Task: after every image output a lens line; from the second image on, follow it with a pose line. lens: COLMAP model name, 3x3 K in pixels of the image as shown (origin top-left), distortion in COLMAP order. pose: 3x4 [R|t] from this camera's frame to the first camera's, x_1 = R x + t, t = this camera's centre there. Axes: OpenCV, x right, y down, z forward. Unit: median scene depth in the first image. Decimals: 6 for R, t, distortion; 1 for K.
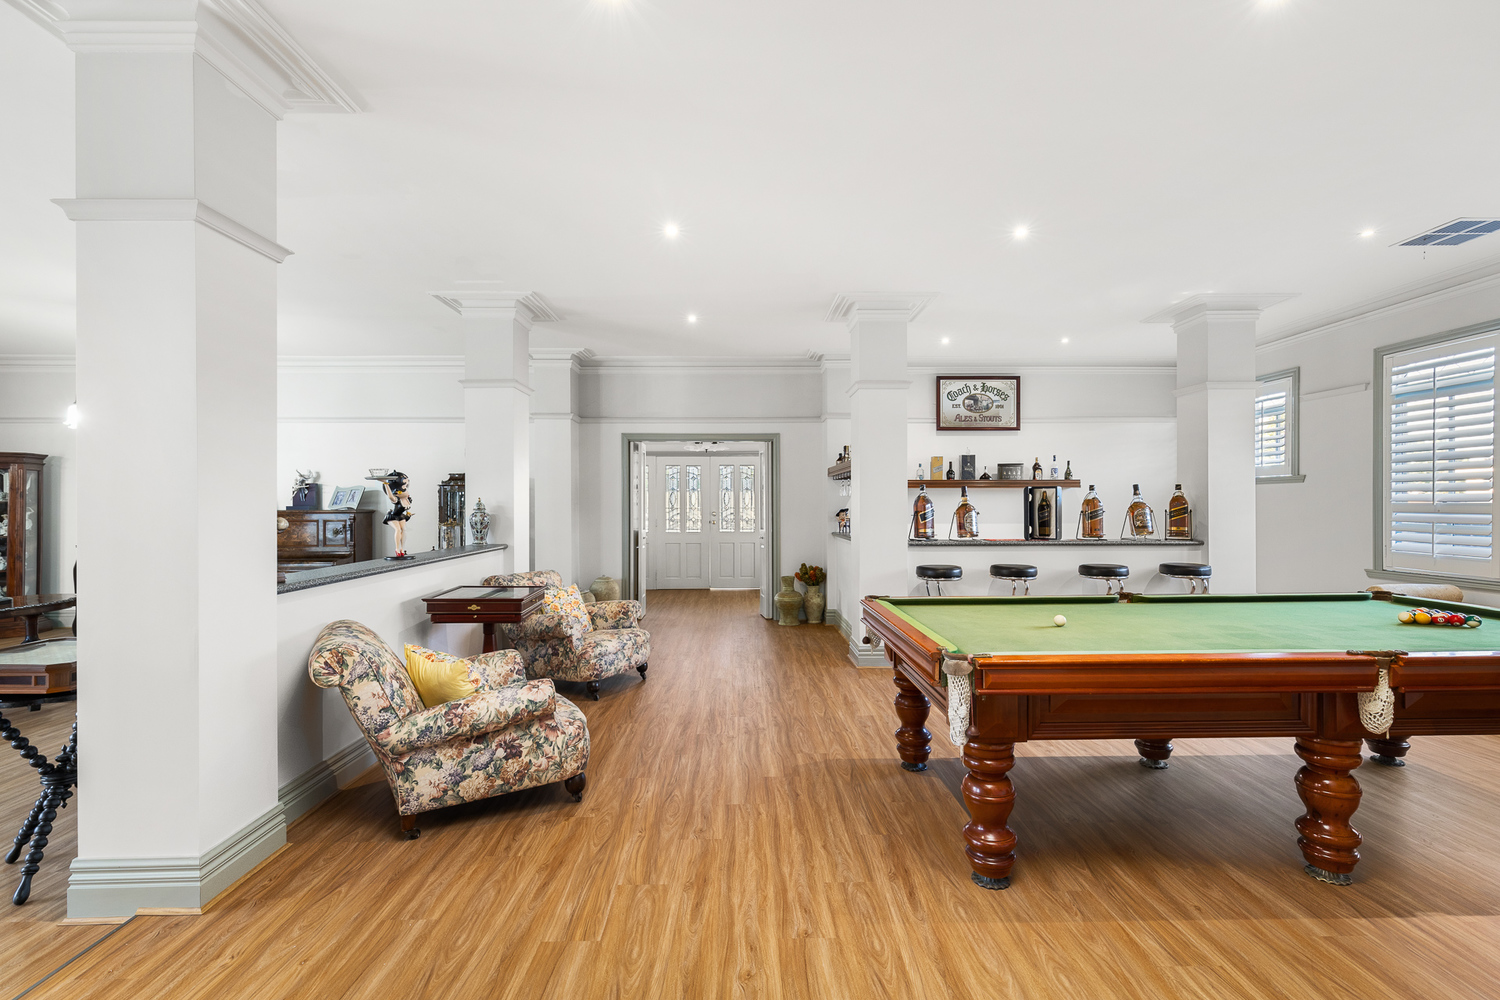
lens RADIAL K [[685.5, 0, 766.1], [0, 685.5, 493.5], [0, 0, 1]] dist [0.001332, -0.000516]
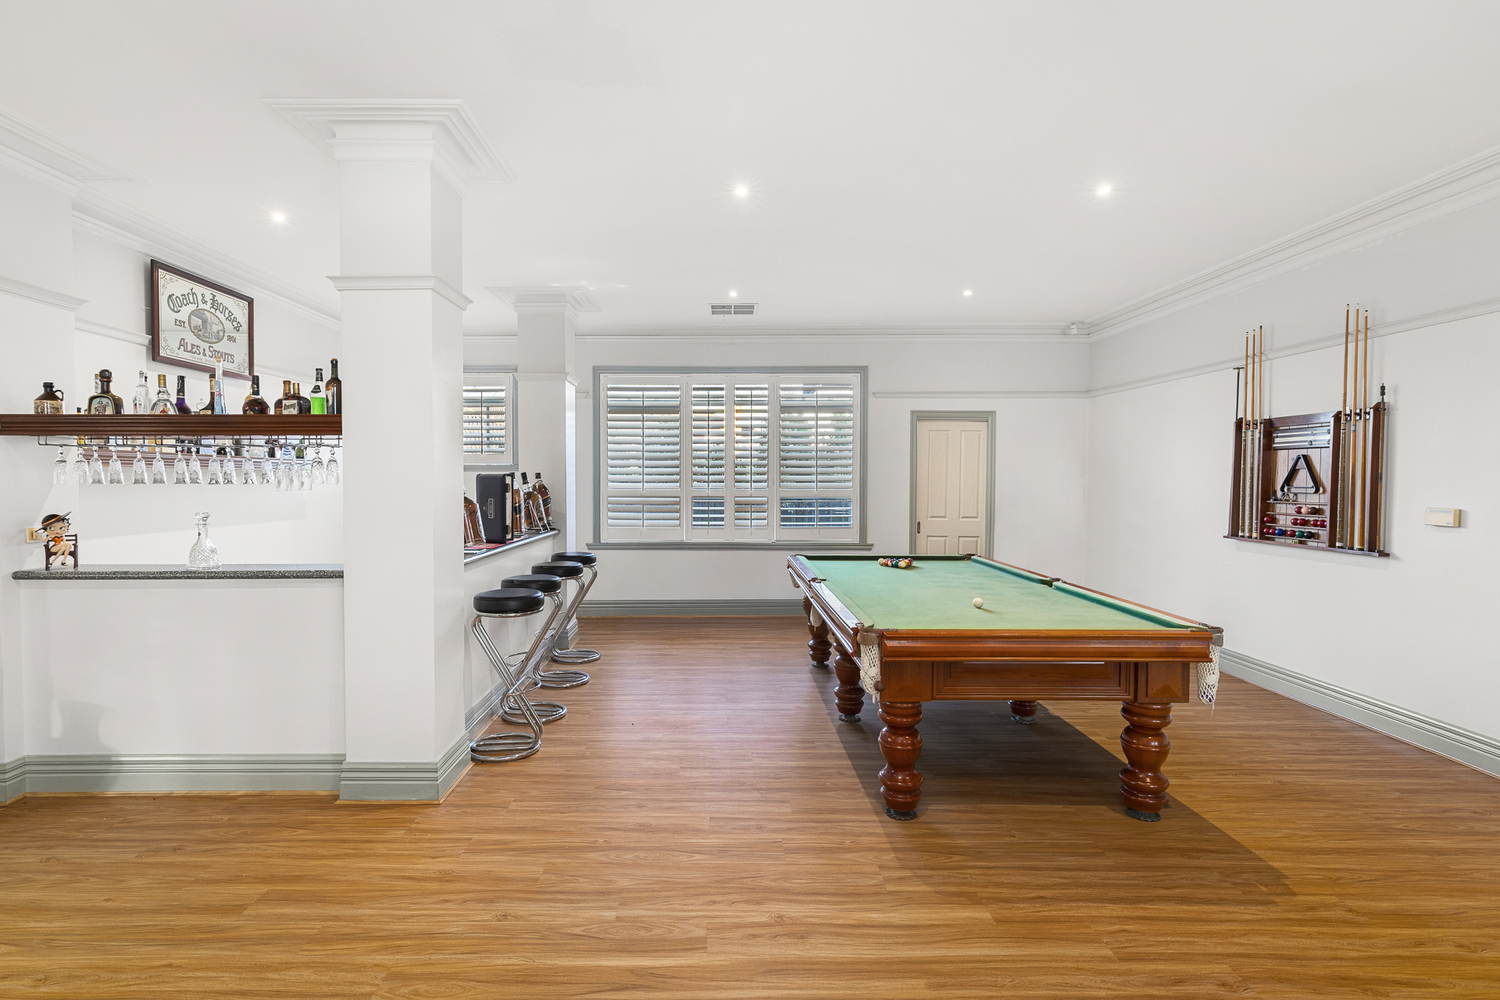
lens RADIAL K [[685.5, 0, 766.1], [0, 685.5, 493.5], [0, 0, 1]] dist [0.001332, -0.000516]
pose [[0.044470, -0.015054, 0.998897, -0.347513], [-0.016080, 0.999746, 0.015783, -0.004194], [-0.998881, -0.016764, 0.044217, 0.624391]]
